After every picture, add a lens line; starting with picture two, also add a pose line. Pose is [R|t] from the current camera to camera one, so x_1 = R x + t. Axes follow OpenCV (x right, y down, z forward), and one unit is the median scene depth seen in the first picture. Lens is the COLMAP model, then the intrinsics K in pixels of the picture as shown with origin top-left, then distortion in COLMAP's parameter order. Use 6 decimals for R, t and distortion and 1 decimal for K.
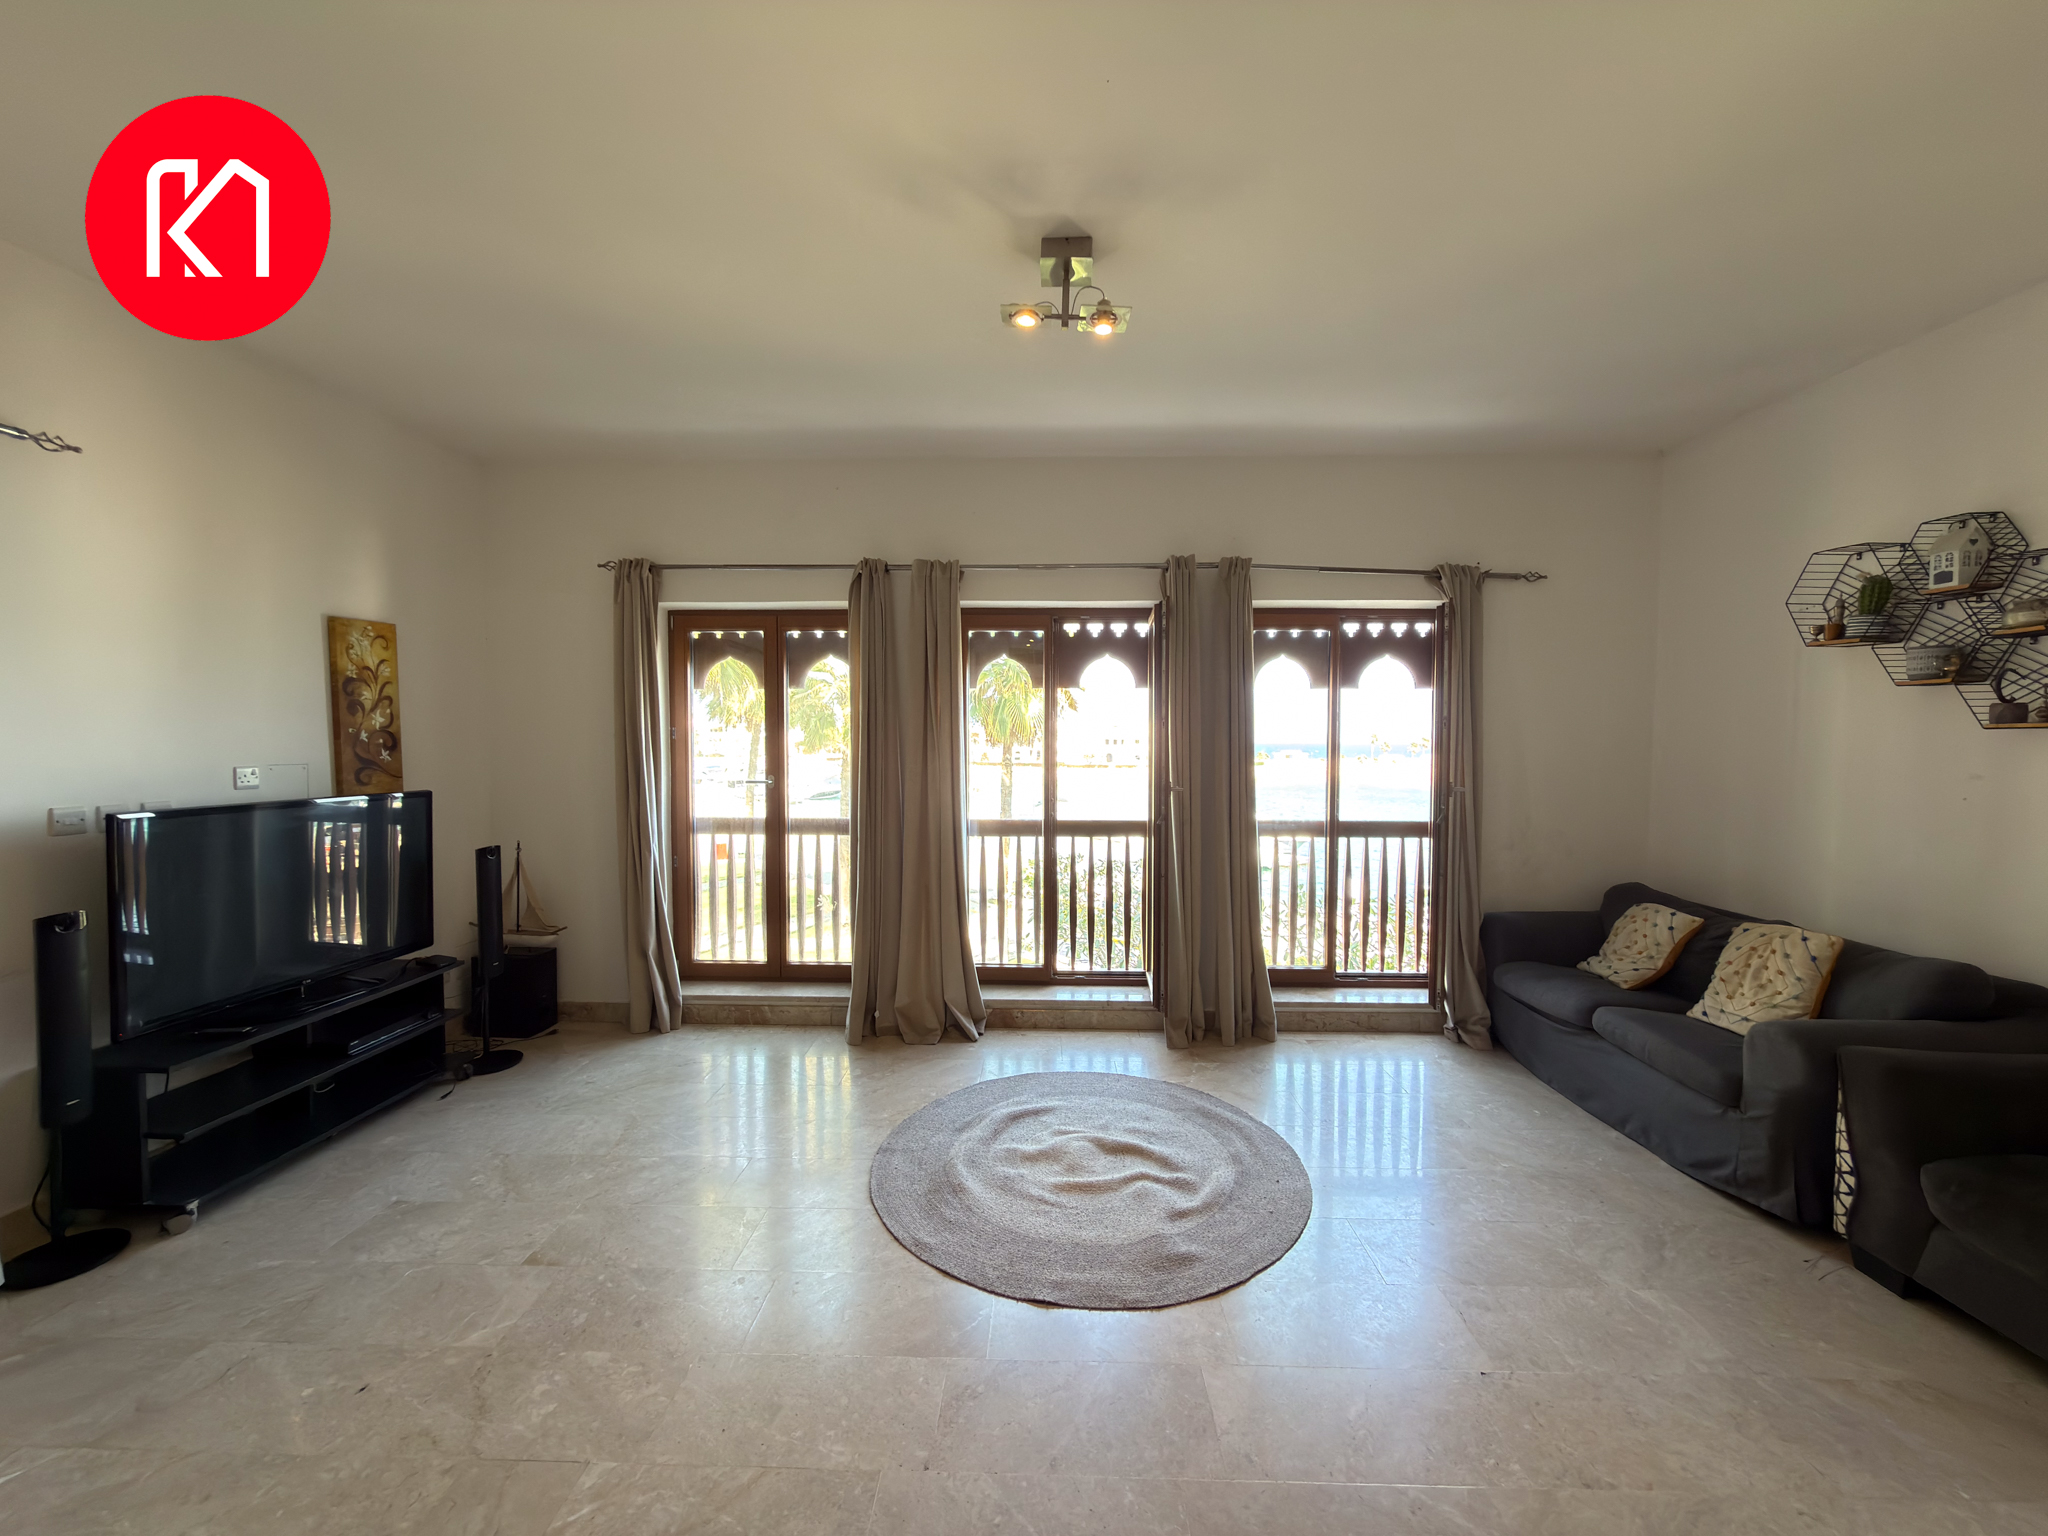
lens RADIAL K [[813.2, 0, 1029.3], [0, 813.2, 763.1], [0, 0, 1]] dist [0.000135, 0.000012]
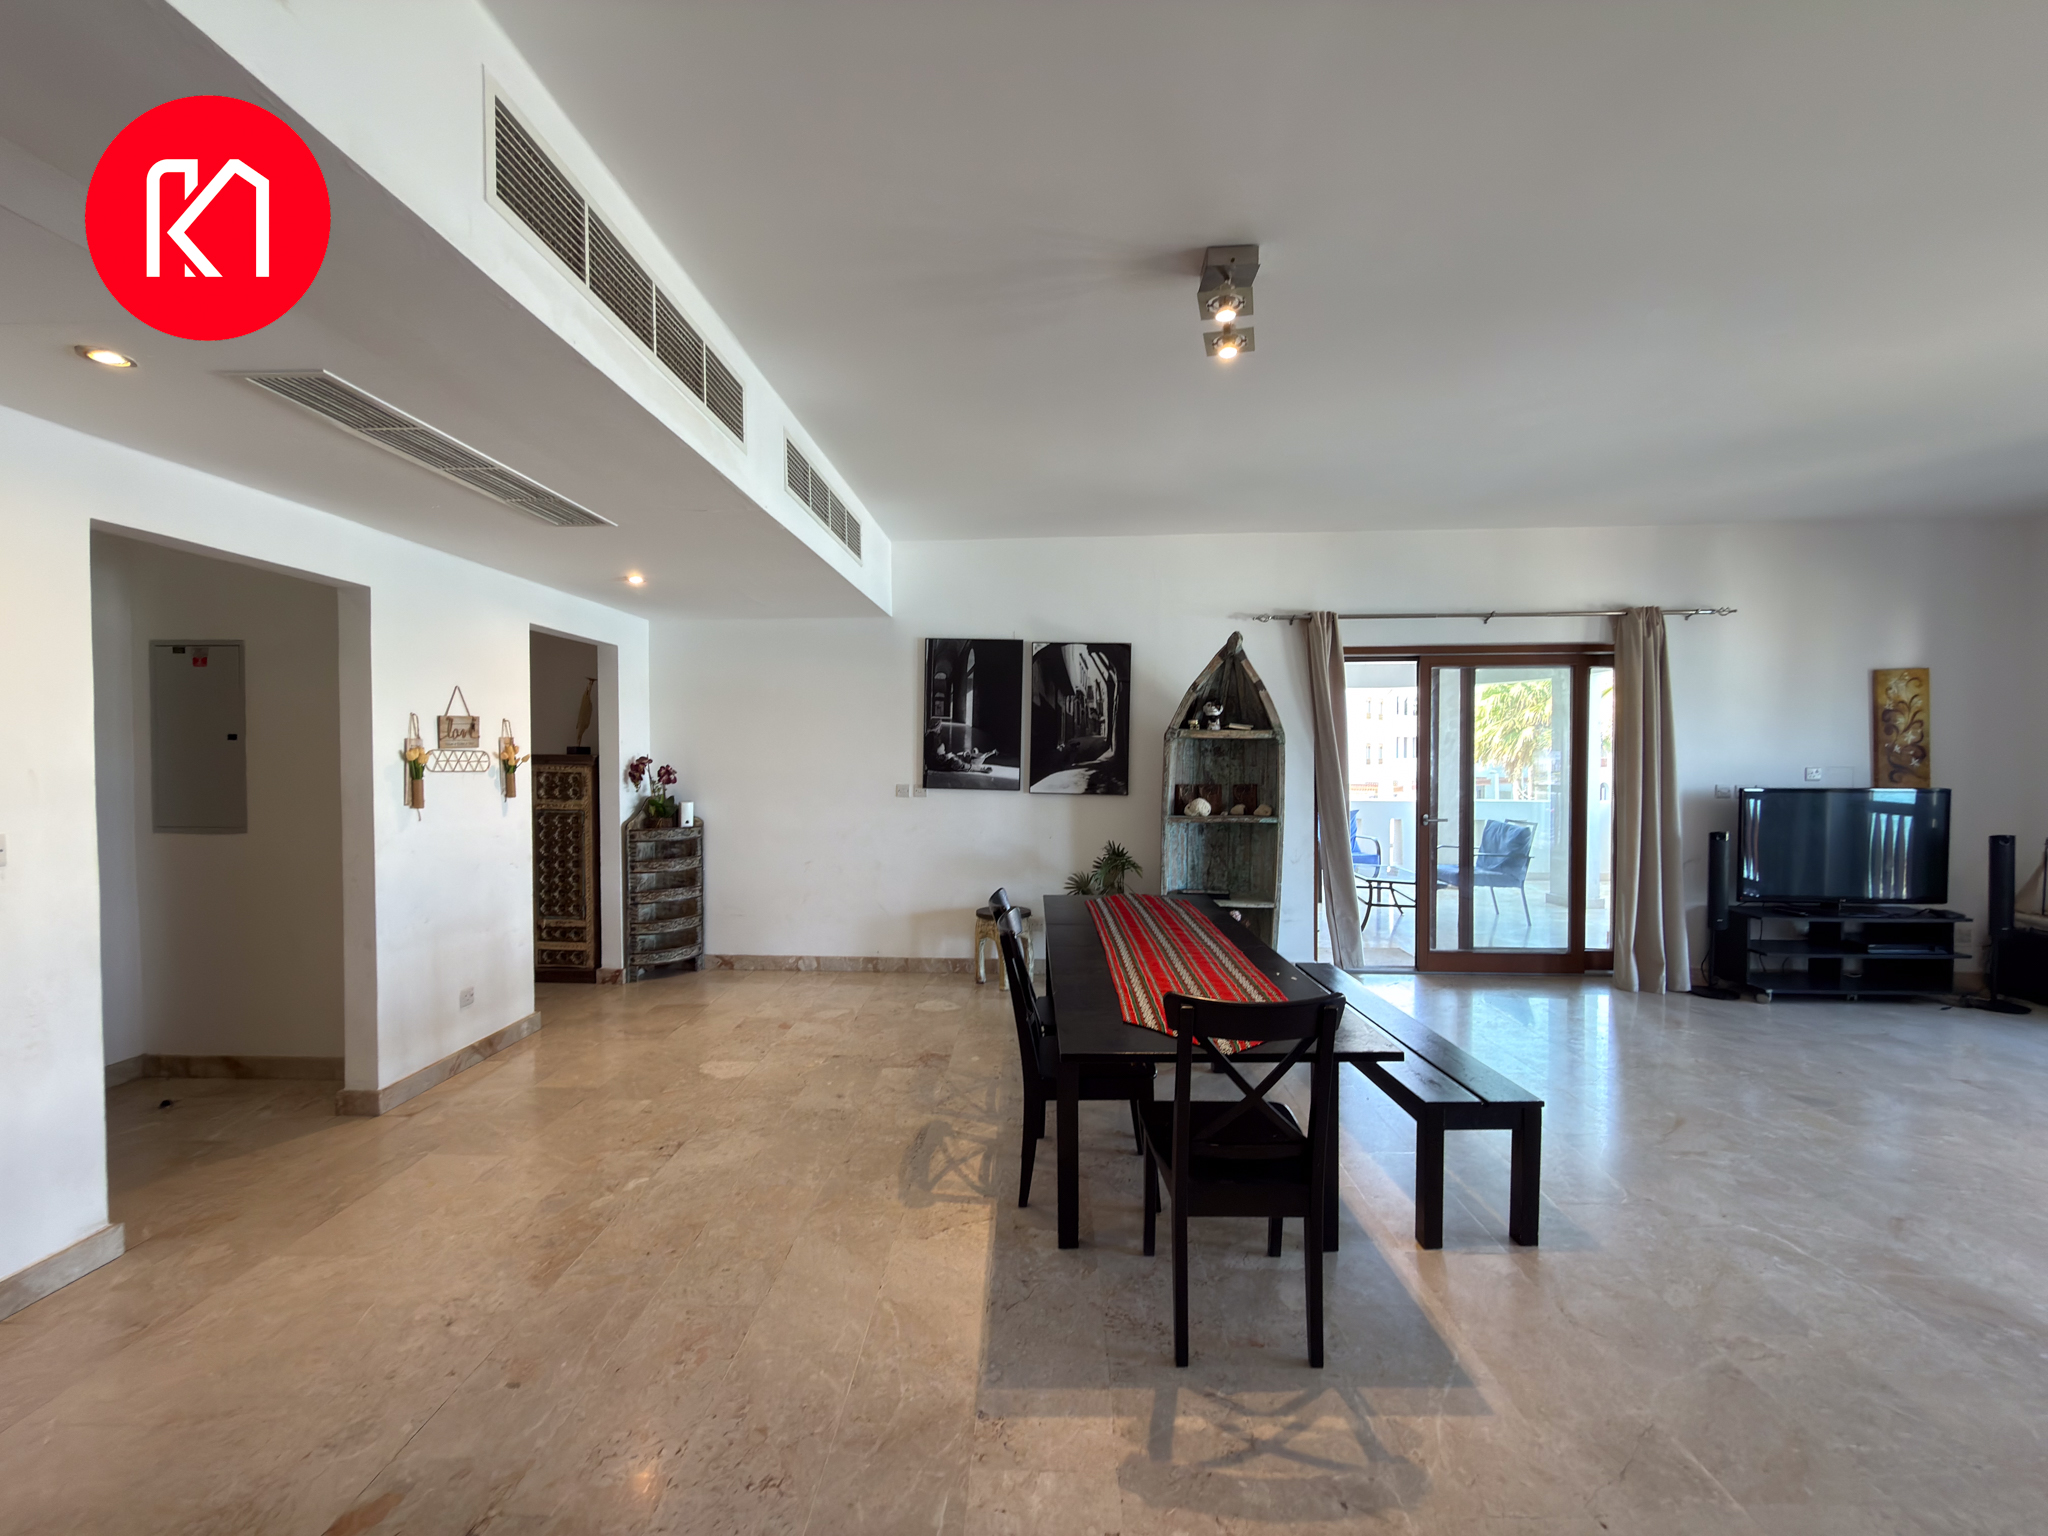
lens RADIAL K [[813.2, 0, 1026.7], [0, 813.2, 769.4], [0, 0, 1]] dist [0.000135, 0.000012]
pose [[0.002410, 0.018805, -0.999820, 0.628775], [-0.029317, 0.999395, 0.018727, 0.021862], [0.999567, 0.029267, 0.002960, -0.555701]]
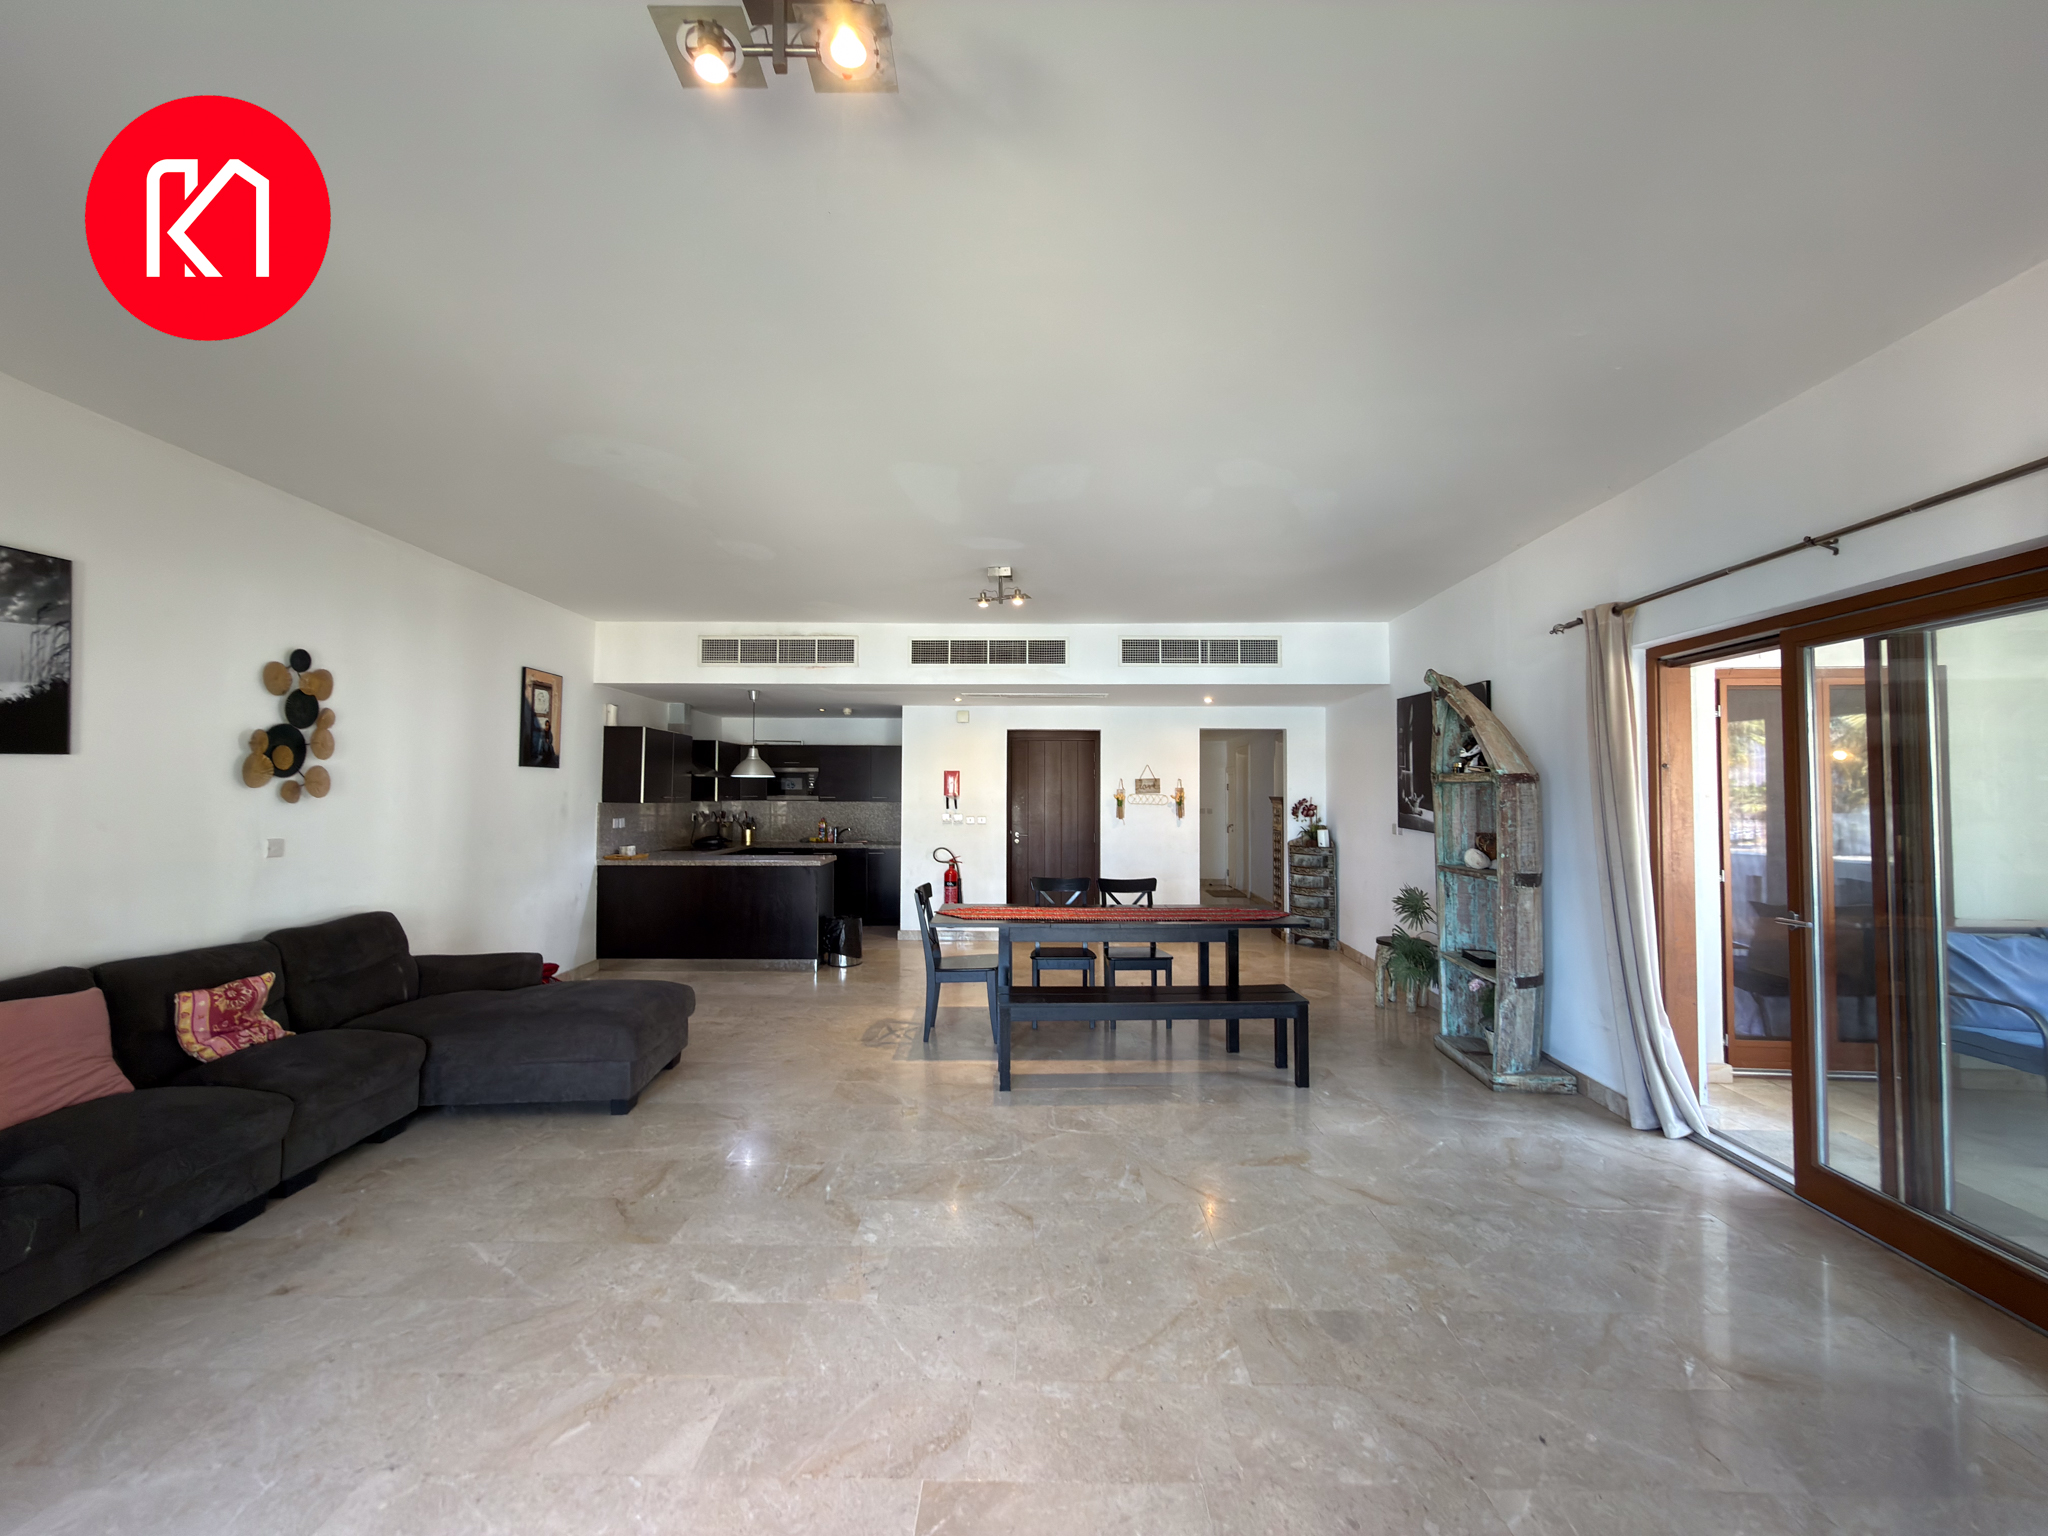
lens RADIAL K [[813.2, 0, 1024.3], [0, 813.2, 772.7], [0, 0, 1]] dist [0.000135, 0.000012]
pose [[-0.999956, -0.005693, -0.007506, -0.078449], [-0.005716, 0.999979, 0.003040, -0.029502], [0.007488, 0.003083, -0.999967, 1.048792]]
